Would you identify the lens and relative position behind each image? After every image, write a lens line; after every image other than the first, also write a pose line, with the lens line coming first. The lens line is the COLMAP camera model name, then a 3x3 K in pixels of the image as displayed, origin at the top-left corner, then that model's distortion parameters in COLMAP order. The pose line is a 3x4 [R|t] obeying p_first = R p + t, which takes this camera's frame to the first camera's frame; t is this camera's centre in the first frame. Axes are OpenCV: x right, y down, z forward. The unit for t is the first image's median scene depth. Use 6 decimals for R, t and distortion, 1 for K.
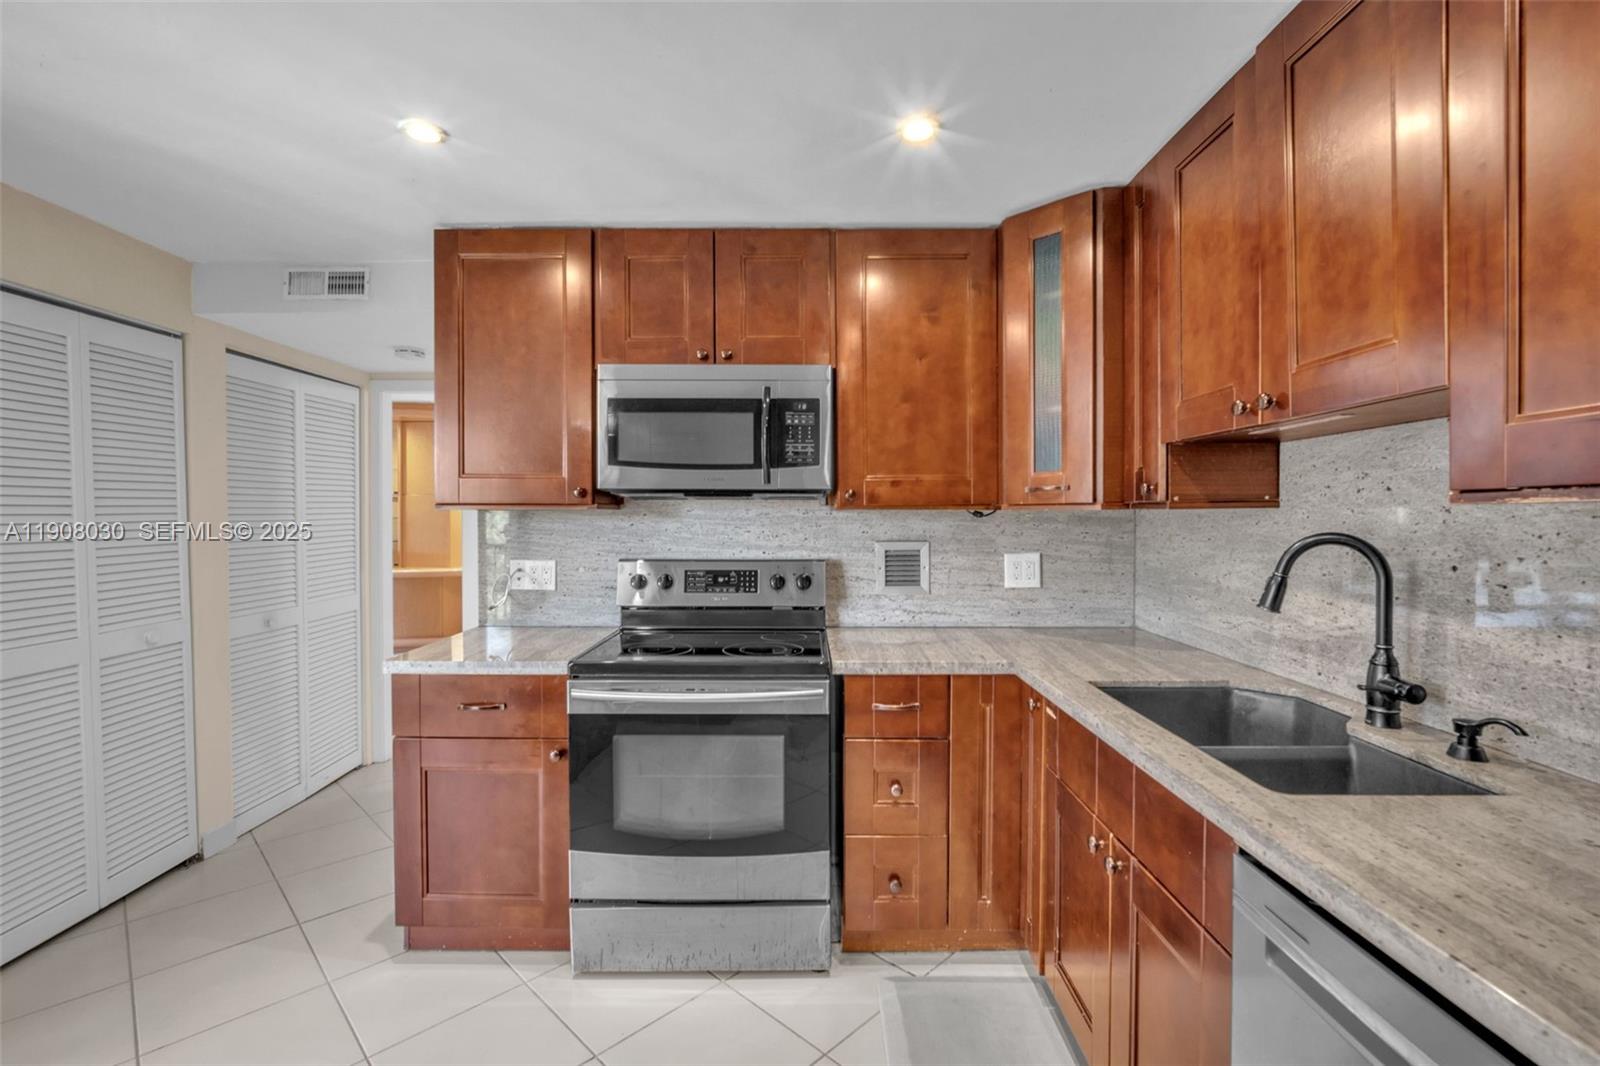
lens RADIAL K [[712.8, 0, 800.0], [0, 712.8, 533.0], [0, 0, 1]] dist [-0.011654, 0.000439]
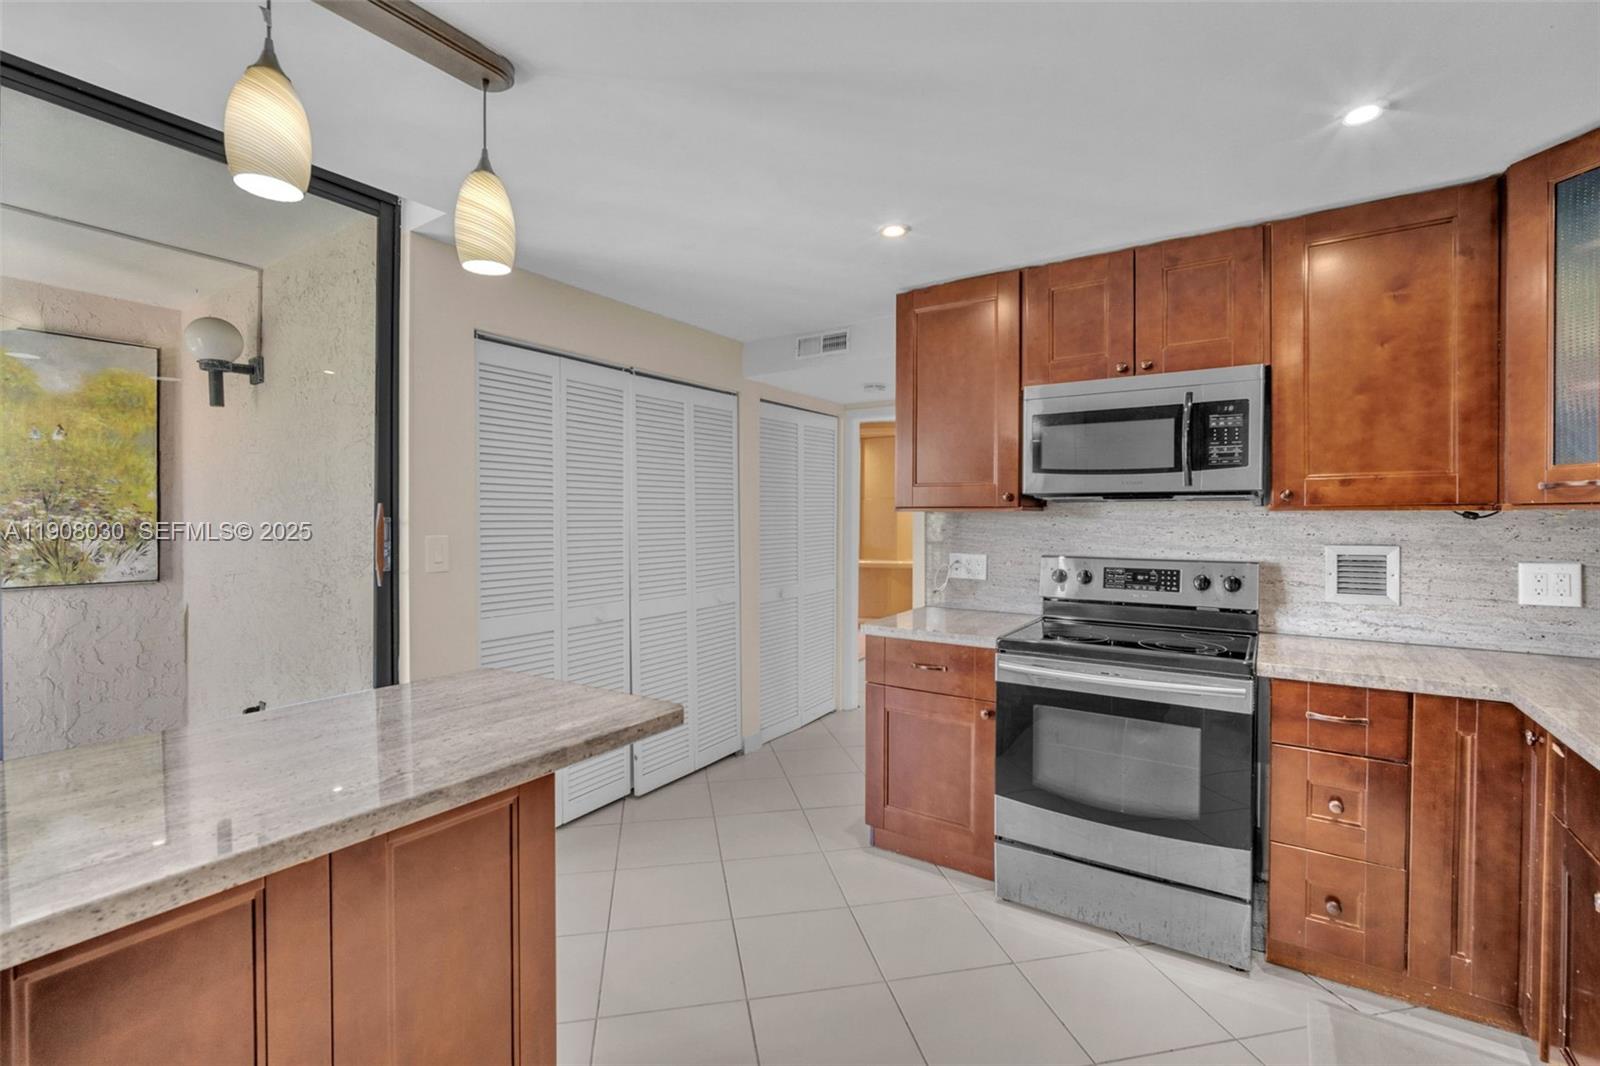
lens RADIAL K [[691.0, 0, 803.8], [0, 691.0, 522.3], [0, 0, 1]] dist [-0.007859, 0.000601]
pose [[0.832595, 0.005373, -0.553856, 0.042983], [-0.013824, 0.999843, -0.011082, 0.002374], [0.553710, 0.016883, 0.832539, -0.137732]]
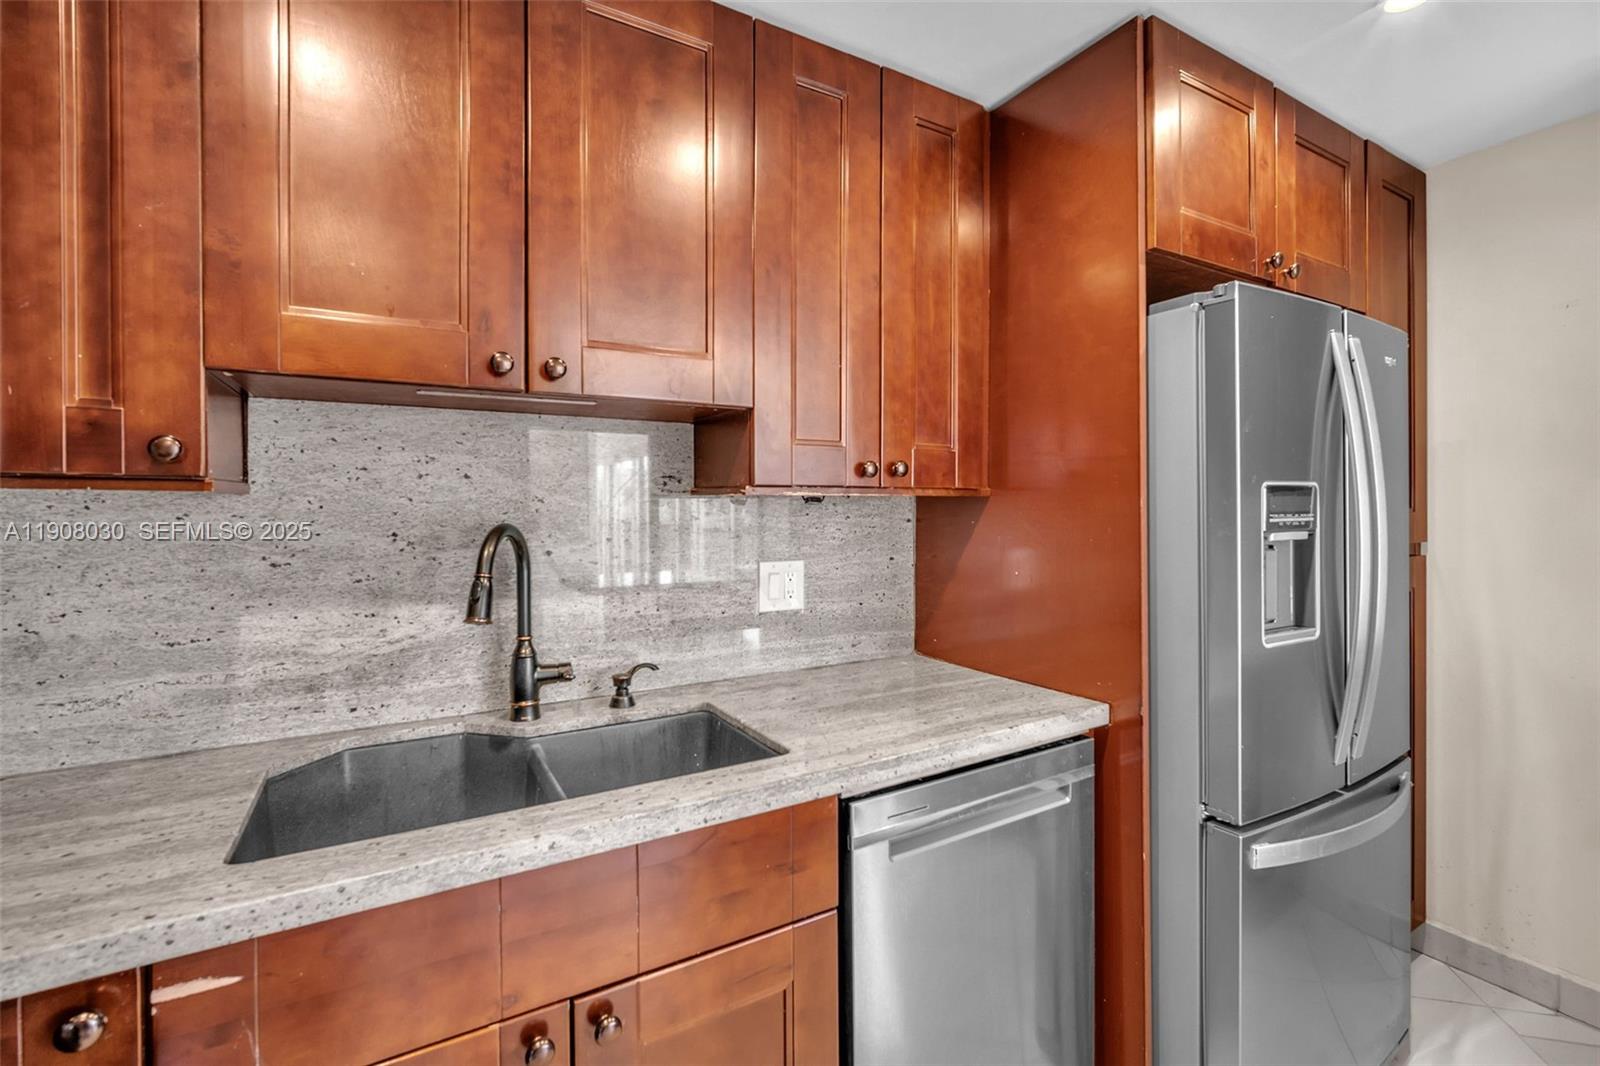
lens RADIAL K [[712.6, 0, 804.7], [0, 712.6, 513.6], [0, 0, 1]] dist [-0.008810, 0.001141]
pose [[-0.518100, -0.001860, 0.855318, -0.134118], [0.024867, 0.999542, 0.017237, -0.011778], [-0.854958, 0.030200, -0.517817, 0.711743]]
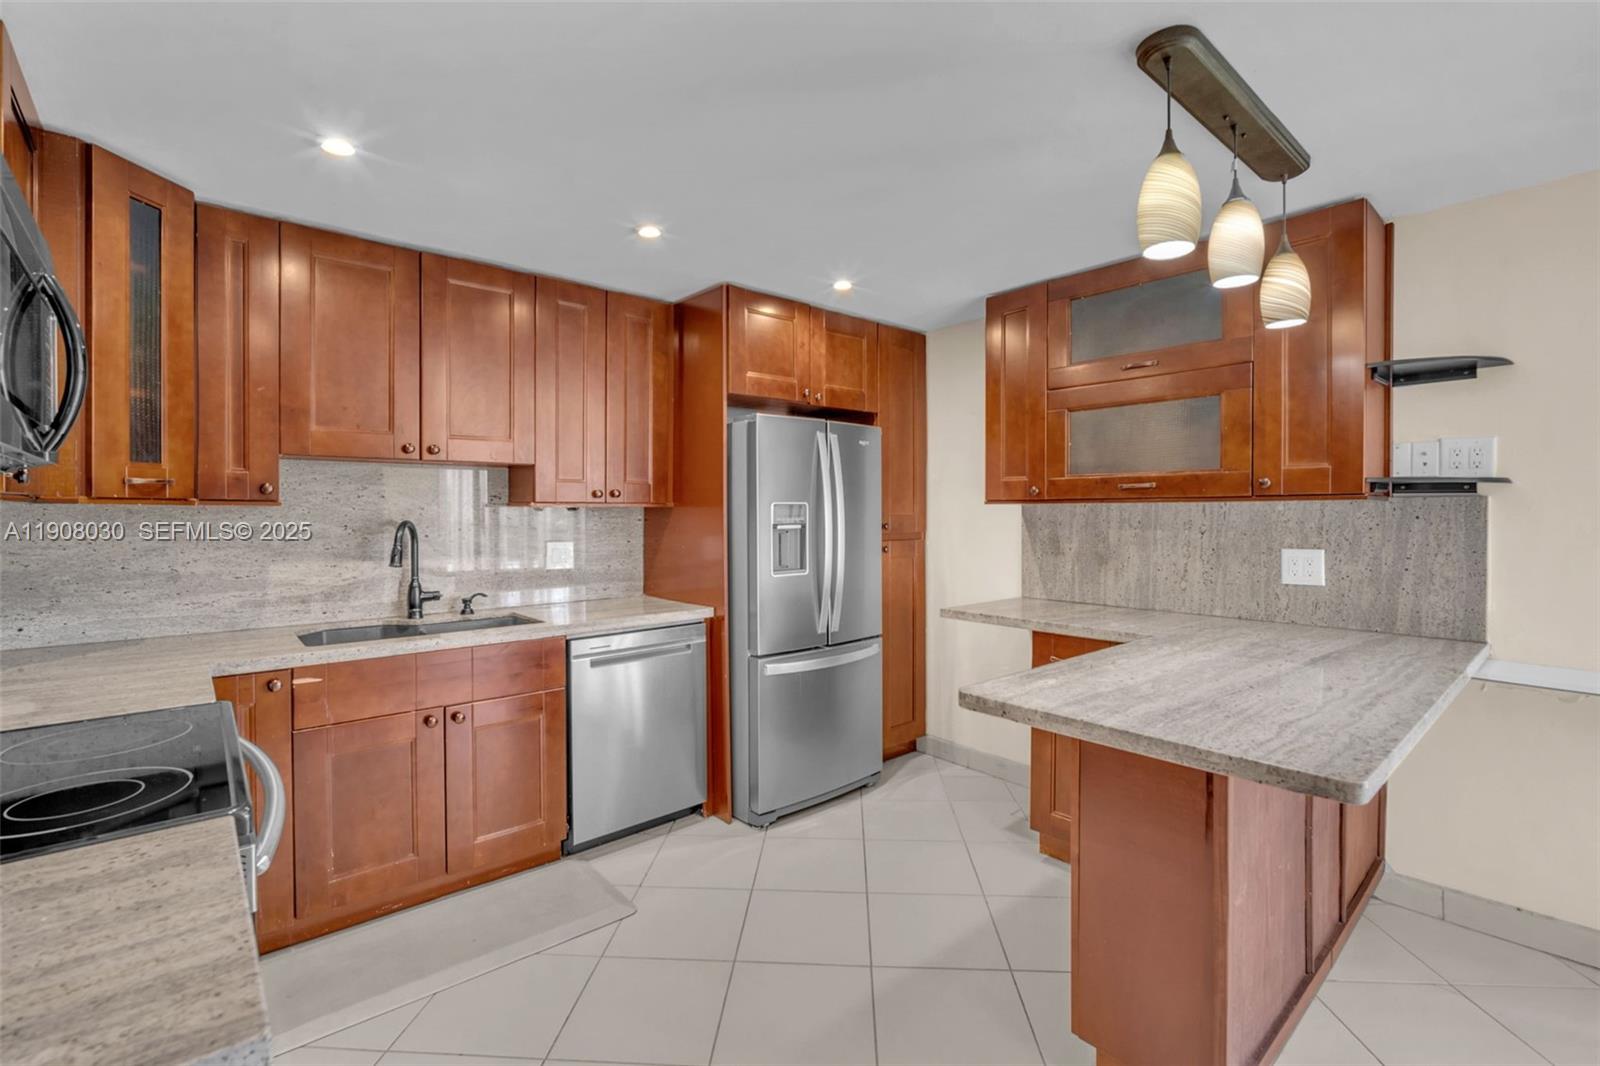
lens RADIAL K [[717.0, 0, 797.8], [0, 717.0, 515.5], [0, 0, 1]] dist [-0.008392, 0.000924]
pose [[-0.659937, -0.002868, 0.751316, -0.826335], [0.019003, 0.999609, 0.020507, -0.020024], [-0.751081, 0.027811, -0.659624, 0.912848]]
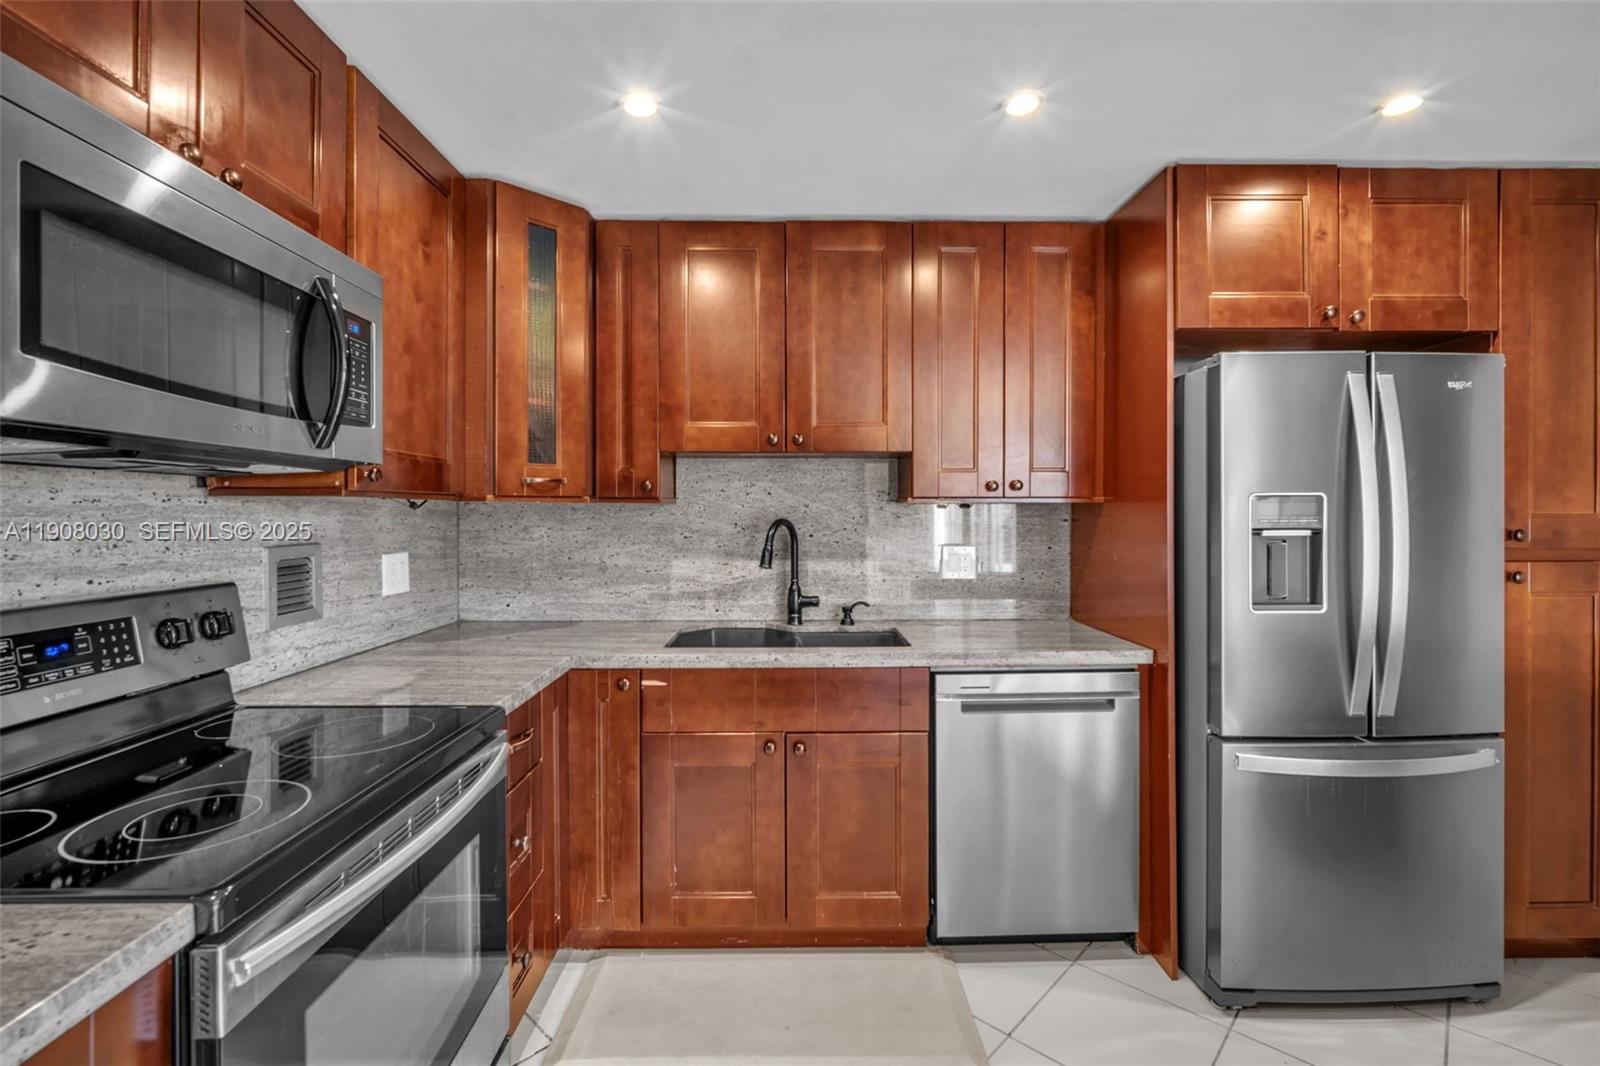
lens RADIAL K [[717.0, 0, 797.8], [0, 717.0, 515.5], [0, 0, 1]] dist [-0.008392, 0.000924]
pose [[-0.021322, -0.003532, 0.999766, -0.615697], [0.024129, 0.999701, 0.004046, -0.008509], [-0.999481, 0.024210, -0.021230, 0.622662]]
